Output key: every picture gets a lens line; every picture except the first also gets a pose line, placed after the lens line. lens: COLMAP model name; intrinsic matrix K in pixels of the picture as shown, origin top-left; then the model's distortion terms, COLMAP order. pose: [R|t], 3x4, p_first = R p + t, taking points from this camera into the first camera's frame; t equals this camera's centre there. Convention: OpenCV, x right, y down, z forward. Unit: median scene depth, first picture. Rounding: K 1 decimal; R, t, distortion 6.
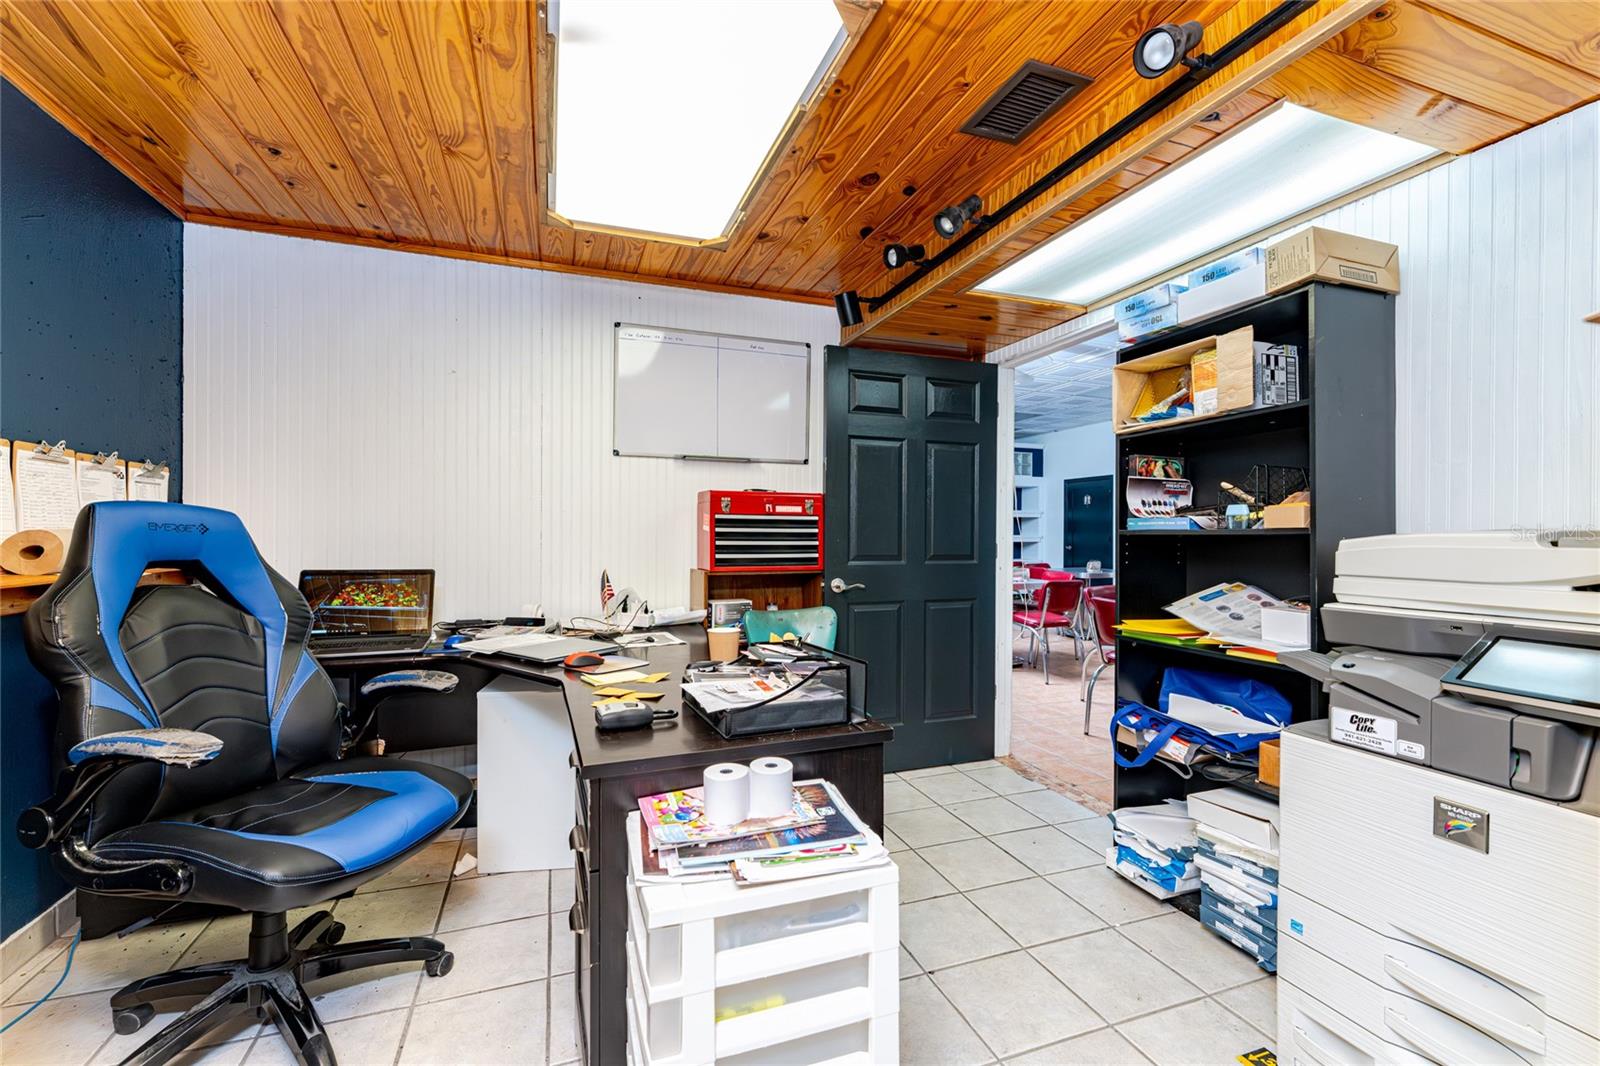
lens RADIAL K [[647.4, 0, 788.3], [0, 647.4, 522.9], [0, 0, 1]] dist [0.001623, -0.002083]
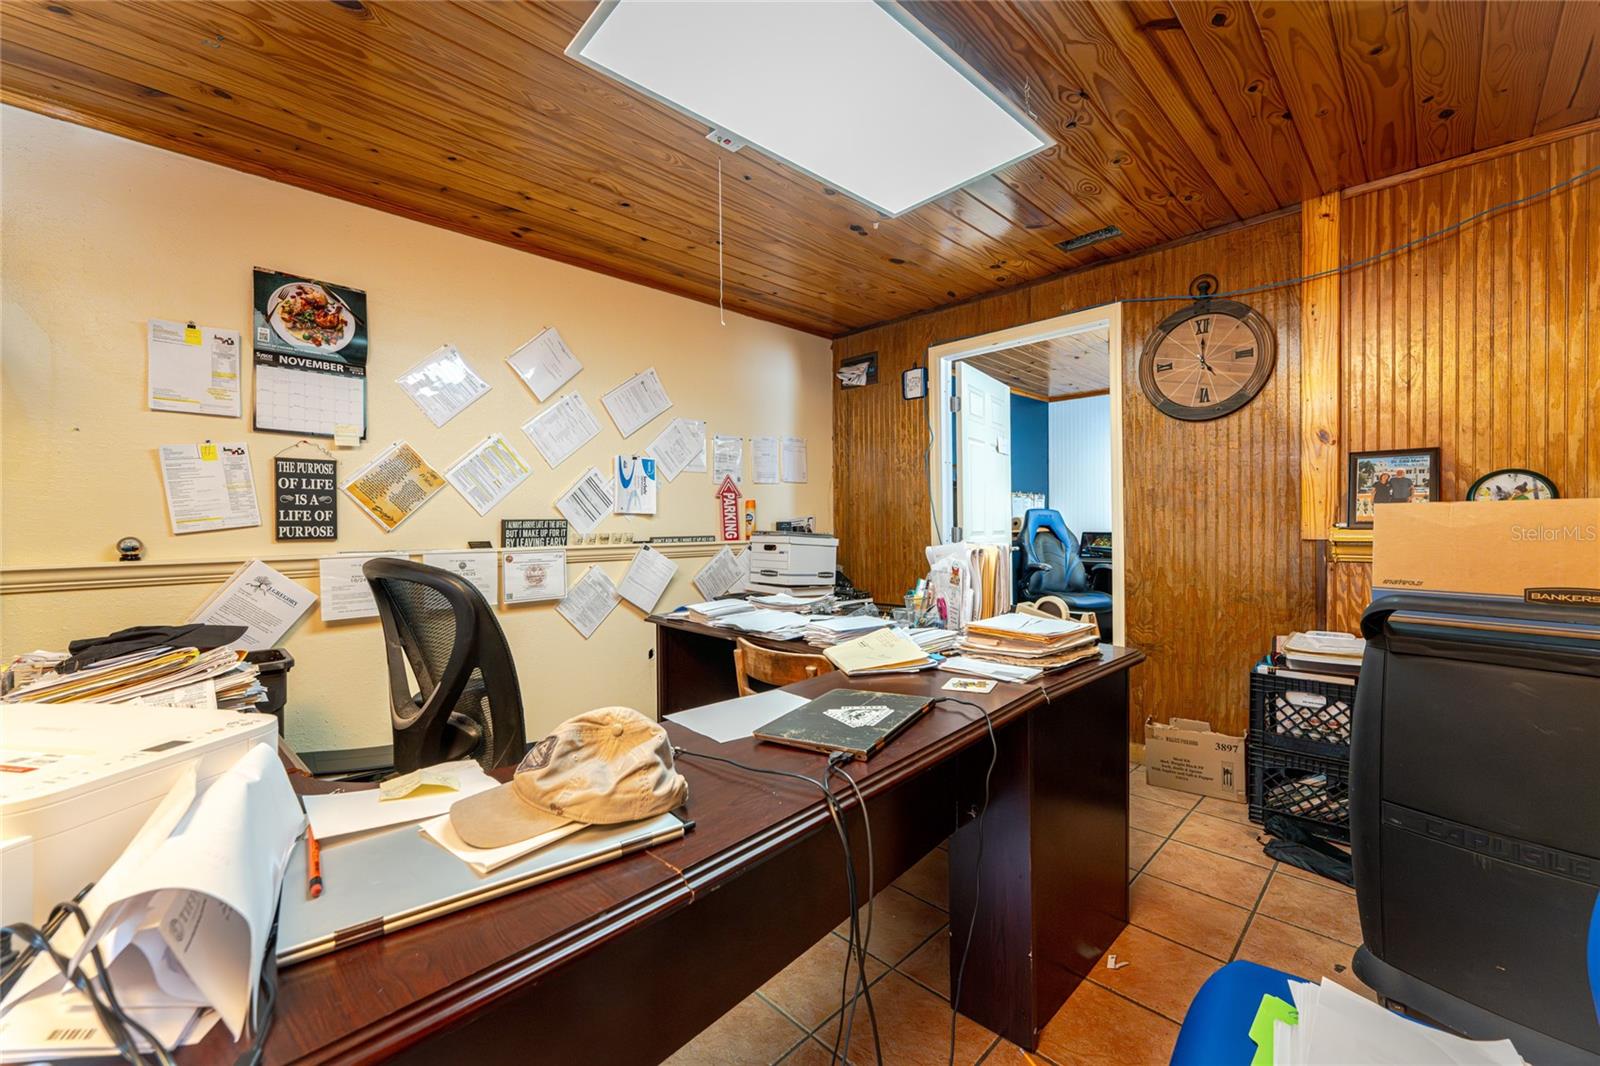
lens RADIAL K [[647.4, 0, 809.0], [0, 647.4, 523.7], [0, 0, 1]] dist [0.001623, -0.002083]
pose [[0.433318, 0.004389, -0.901230, 1.400682], [-0.000617, 0.999989, 0.004573, 0.028628], [0.901241, -0.001426, 0.433316, -1.413293]]
